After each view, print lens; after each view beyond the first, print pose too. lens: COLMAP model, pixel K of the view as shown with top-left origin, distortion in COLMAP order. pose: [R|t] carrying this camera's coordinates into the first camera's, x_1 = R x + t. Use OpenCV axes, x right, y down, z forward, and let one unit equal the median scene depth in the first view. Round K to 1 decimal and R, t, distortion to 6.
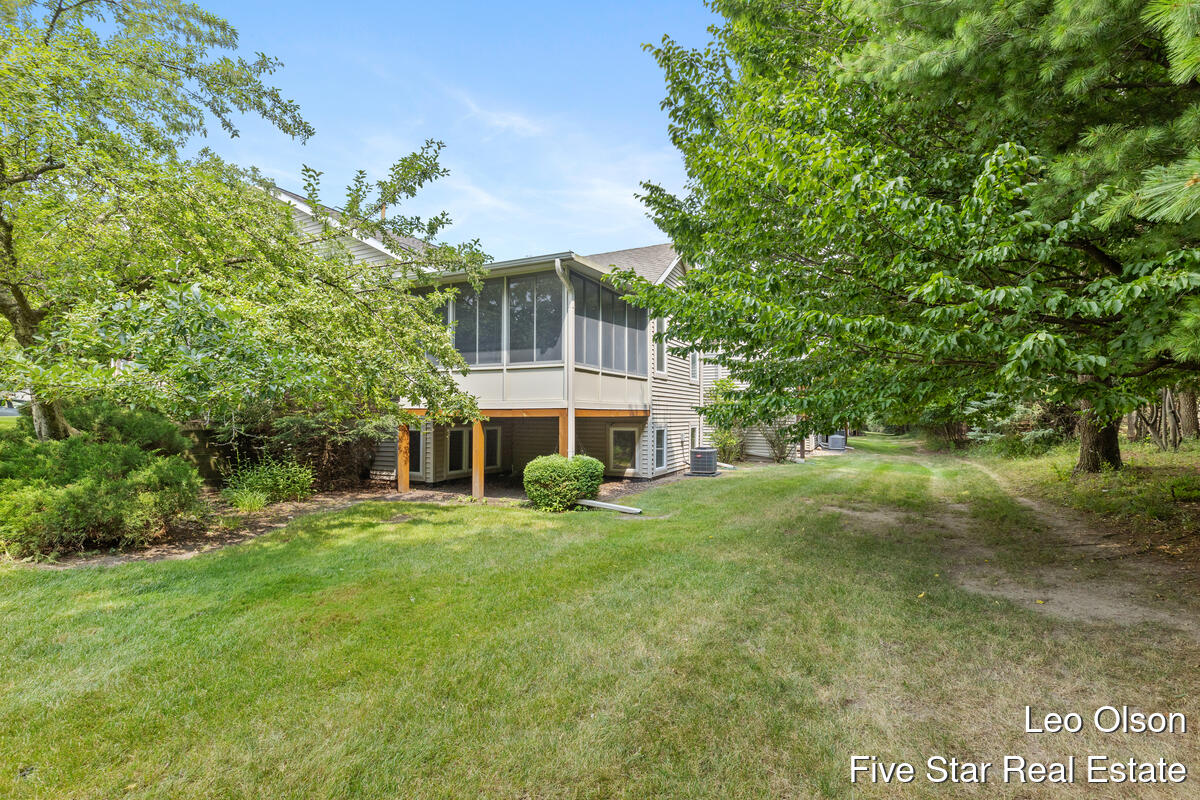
lens RADIAL K [[537.2, 0, 600.0], [0, 537.2, 400.0], [0, 0, 1]] dist [0.001270, 0.000182]
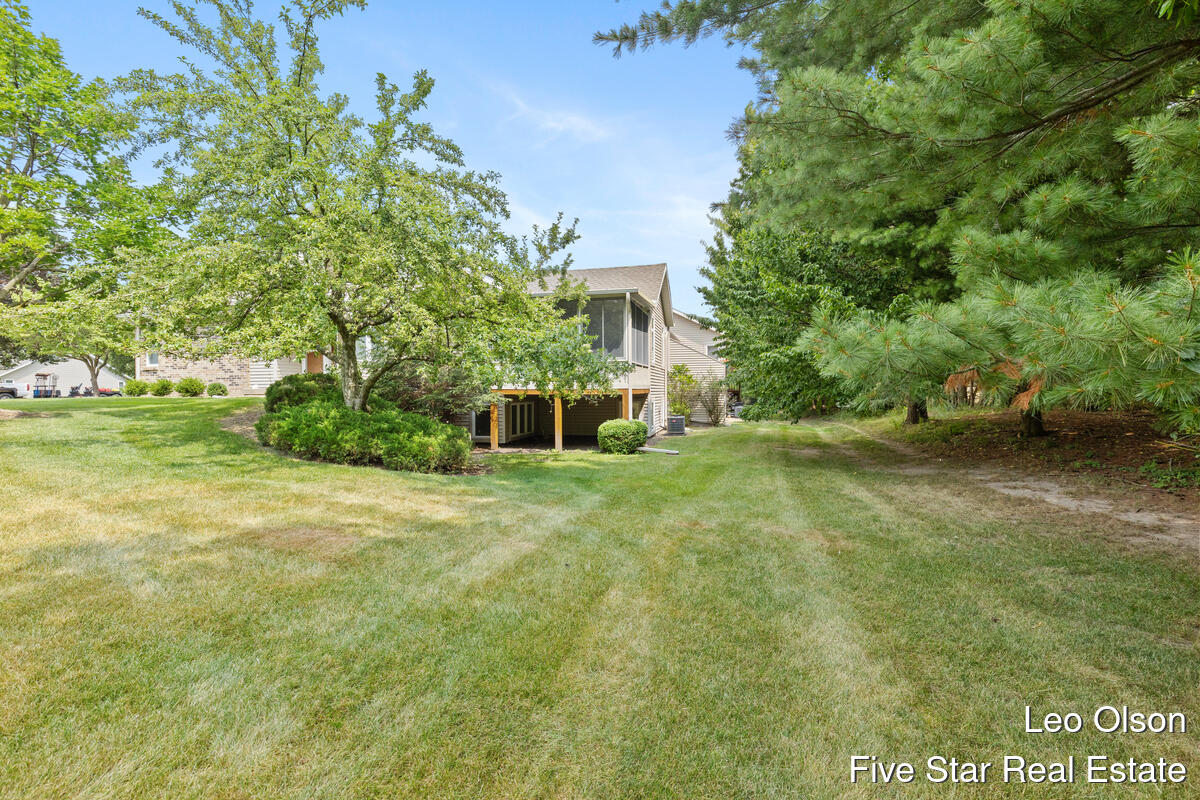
lens RADIAL K [[529.0, 0, 598.4], [0, 529.0, 407.6], [0, 0, 1]] dist [0.000723, 0.000034]
pose [[0.975660, -0.015346, 0.218750, -0.465245], [0.002290, 0.998207, 0.059812, -0.021051], [-0.219276, -0.057855, 0.973946, -0.450397]]
